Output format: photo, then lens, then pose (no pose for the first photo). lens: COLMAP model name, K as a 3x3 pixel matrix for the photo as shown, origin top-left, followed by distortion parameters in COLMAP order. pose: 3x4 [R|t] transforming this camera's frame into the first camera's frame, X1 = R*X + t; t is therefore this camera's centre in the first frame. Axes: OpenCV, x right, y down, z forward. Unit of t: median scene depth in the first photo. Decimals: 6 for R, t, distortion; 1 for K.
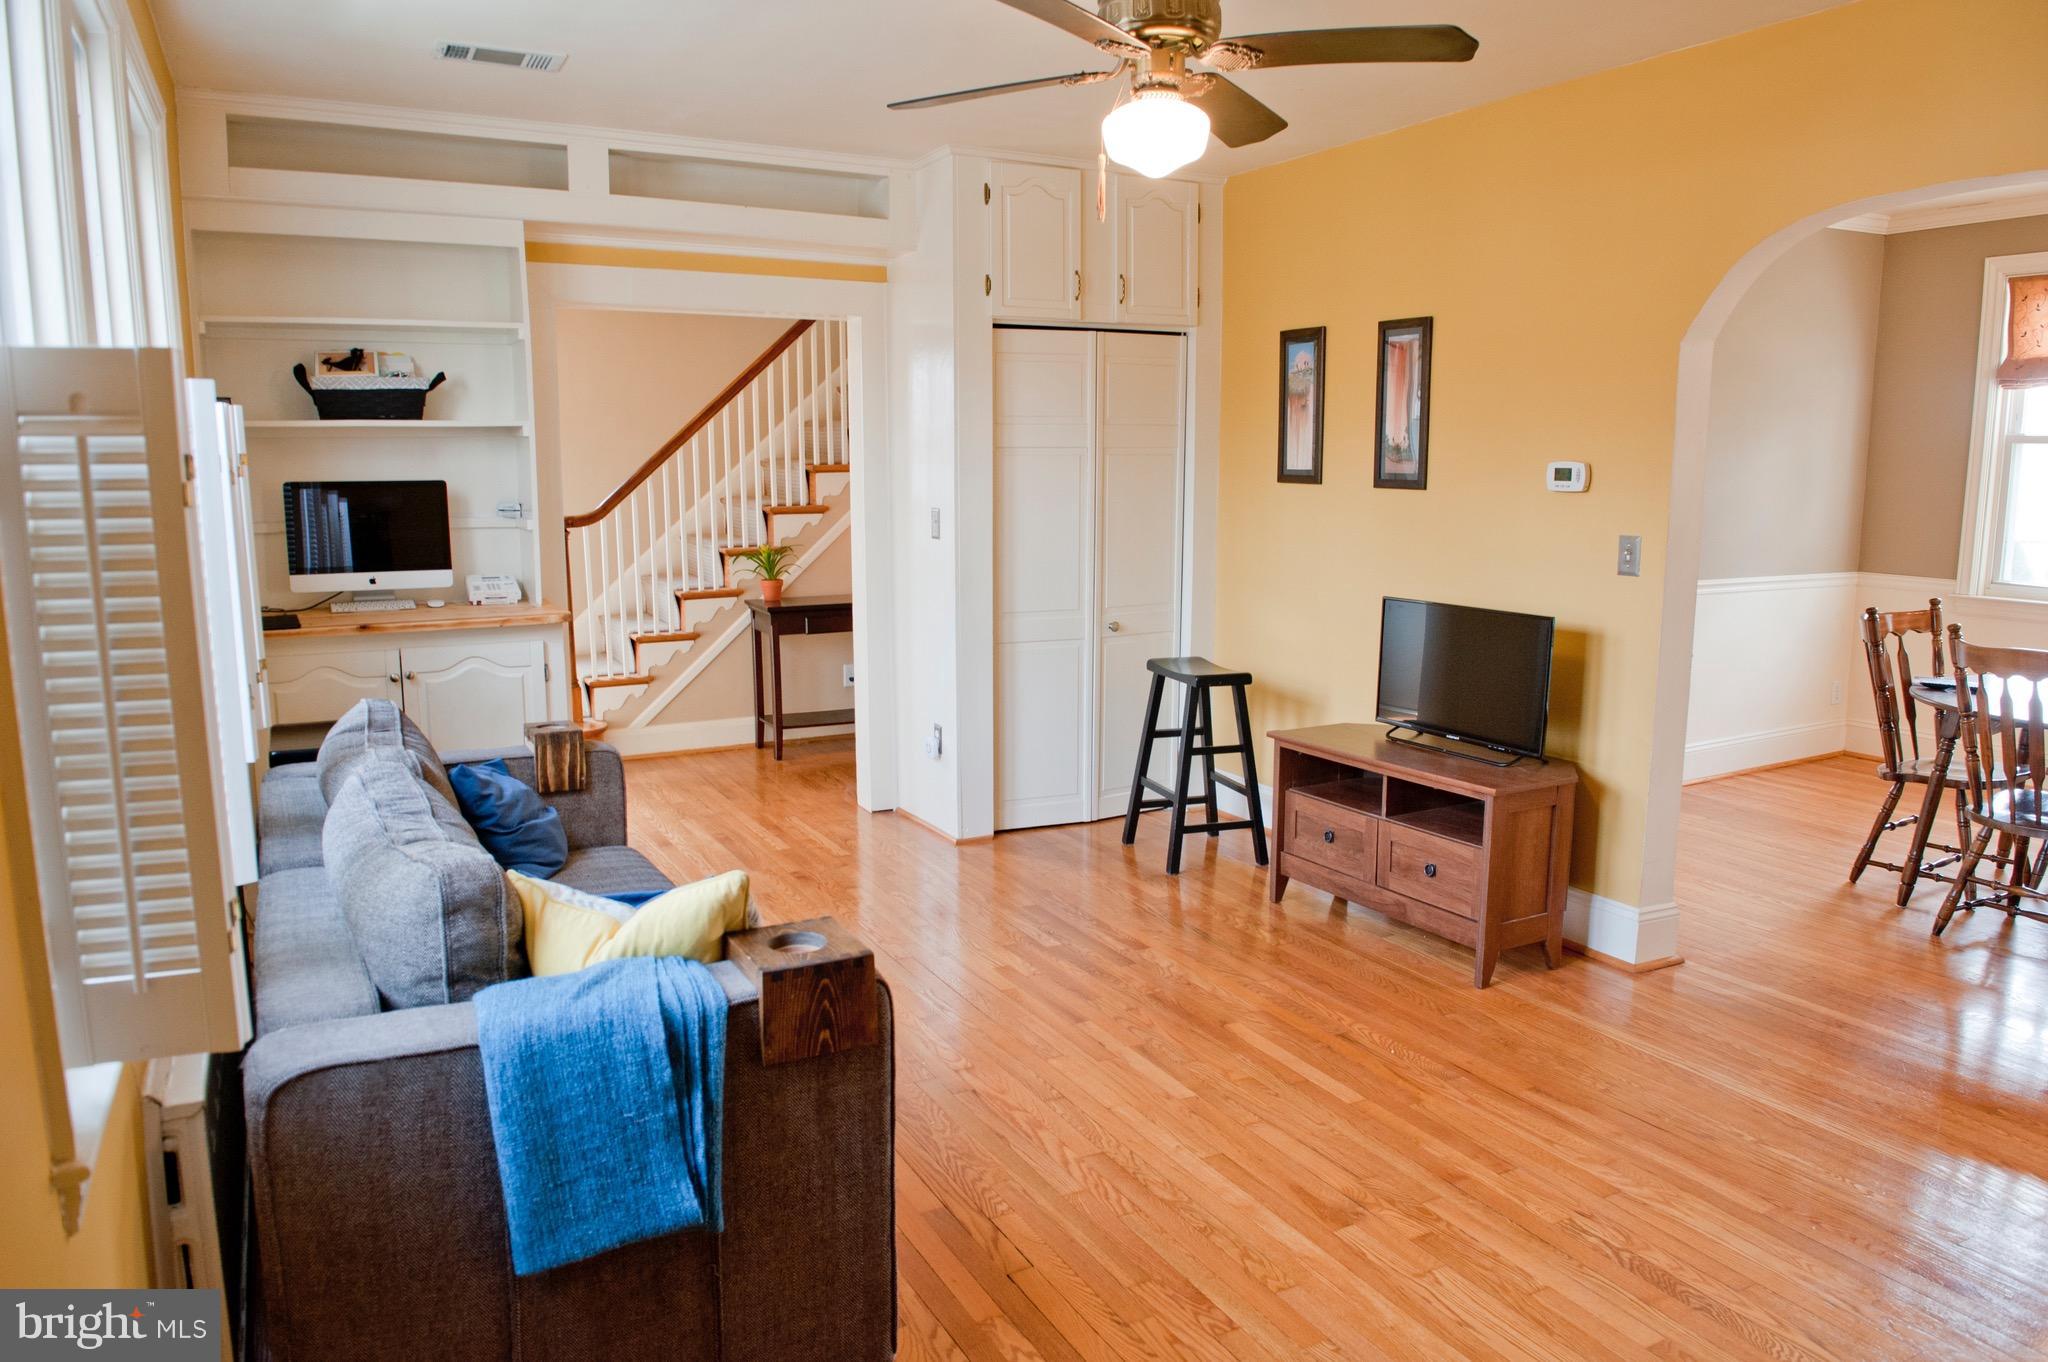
lens RADIAL K [[1408.2, 0, 1019.5], [0, 1408.2, 688.7], [0, 0, 1]] dist [-0.027619, -0.018554]
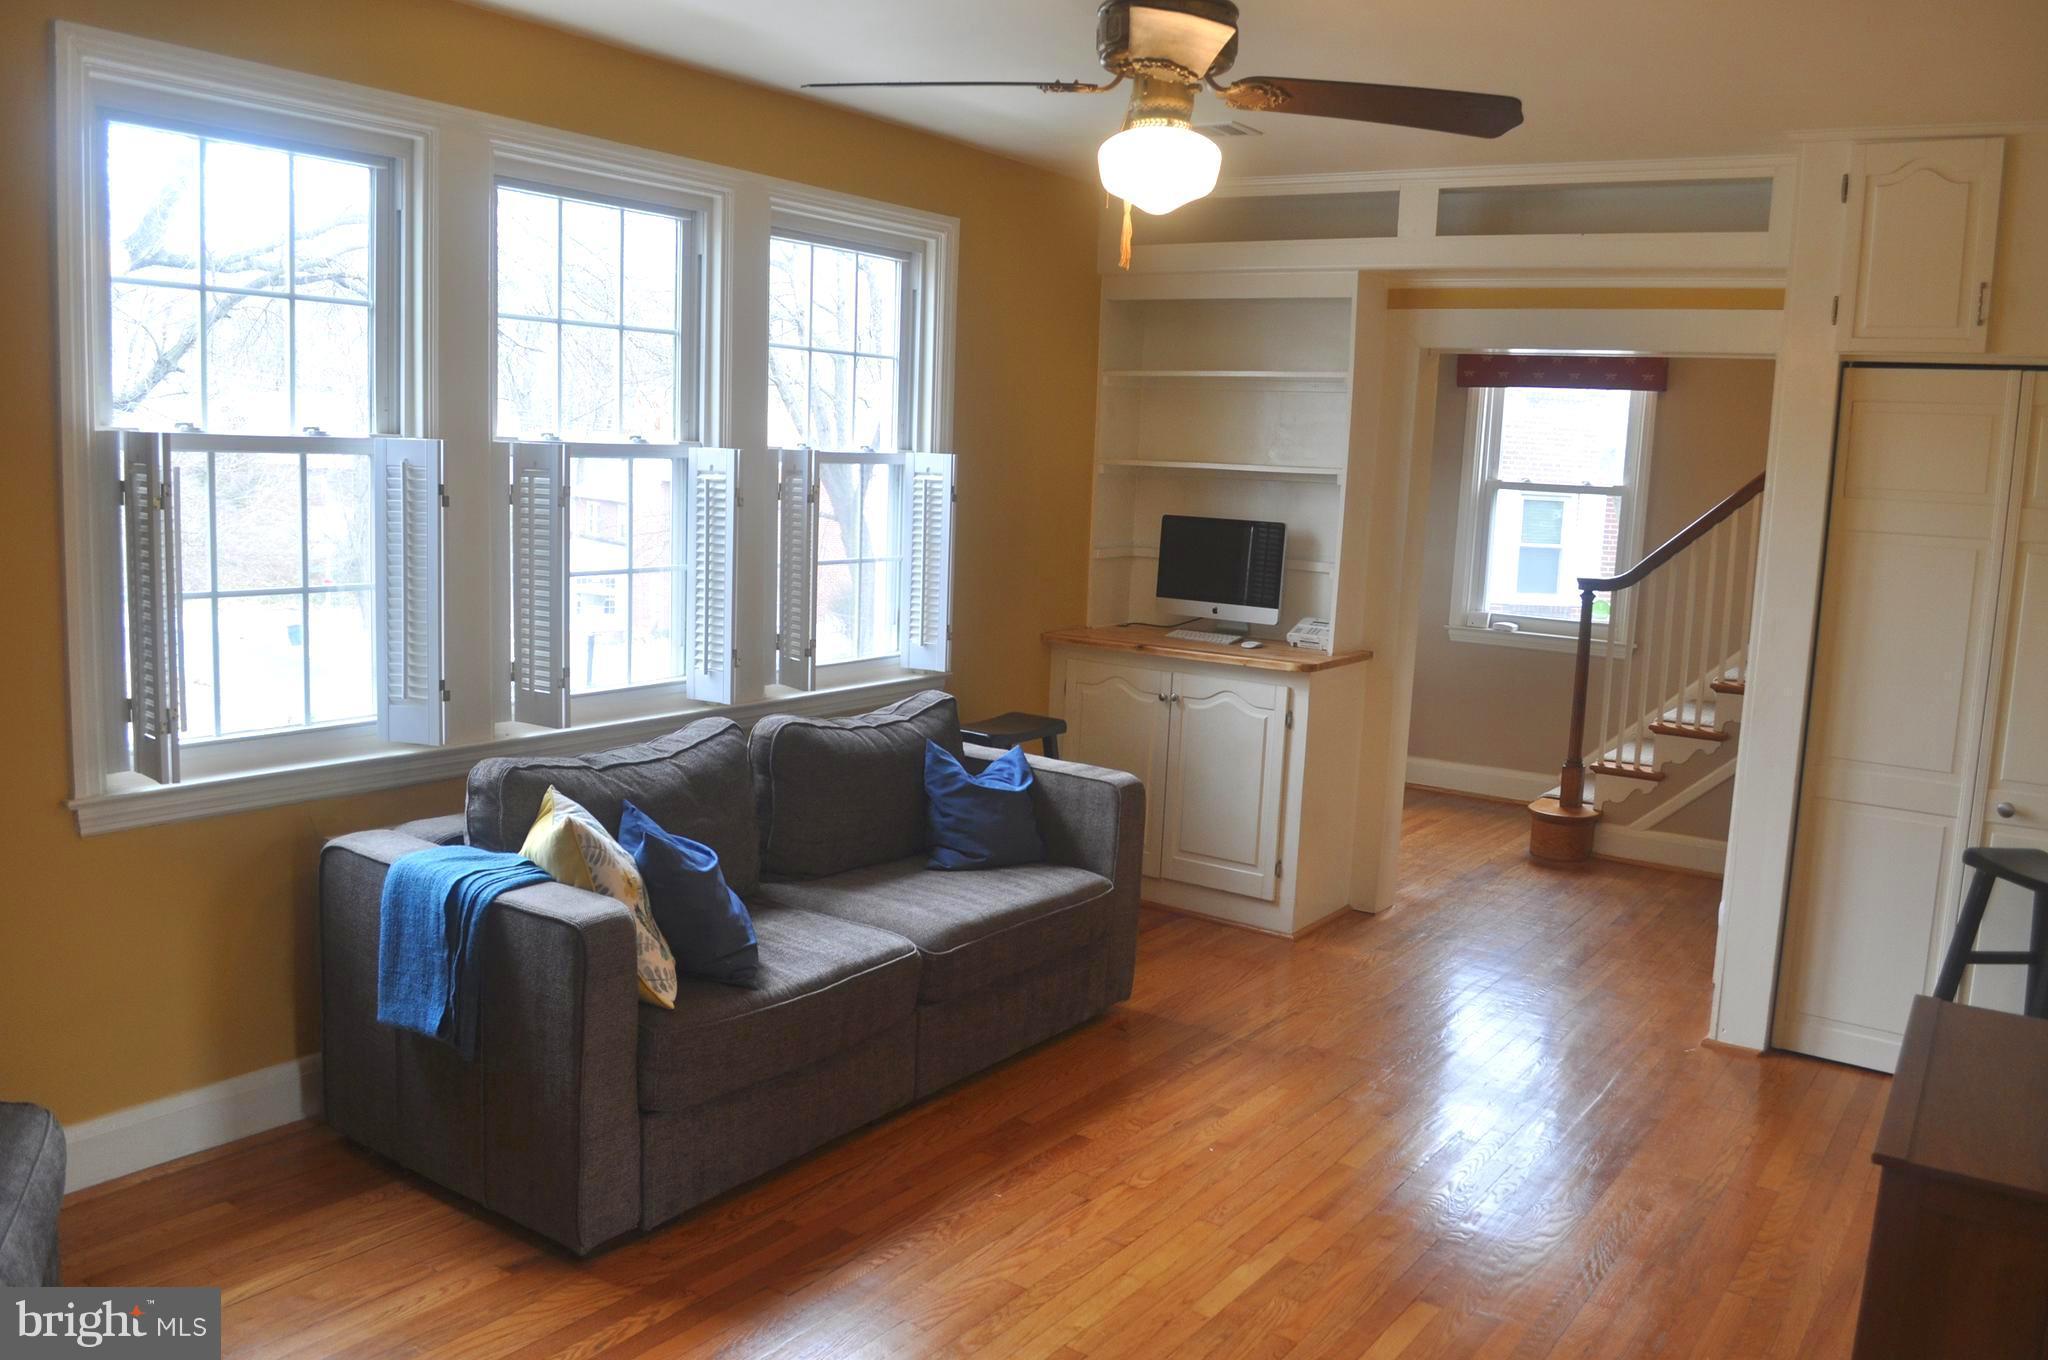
lens RADIAL K [[1605.3, 0, 1022.0], [0, 1605.3, 686.1], [0, 0, 1]] dist [-0.077433, -0.003976]
pose [[0.461000, 0.148147, -0.874946, 0.562248], [-0.188121, 0.979872, 0.066794, -0.074495], [0.867231, 0.133804, 0.479591, 0.284648]]
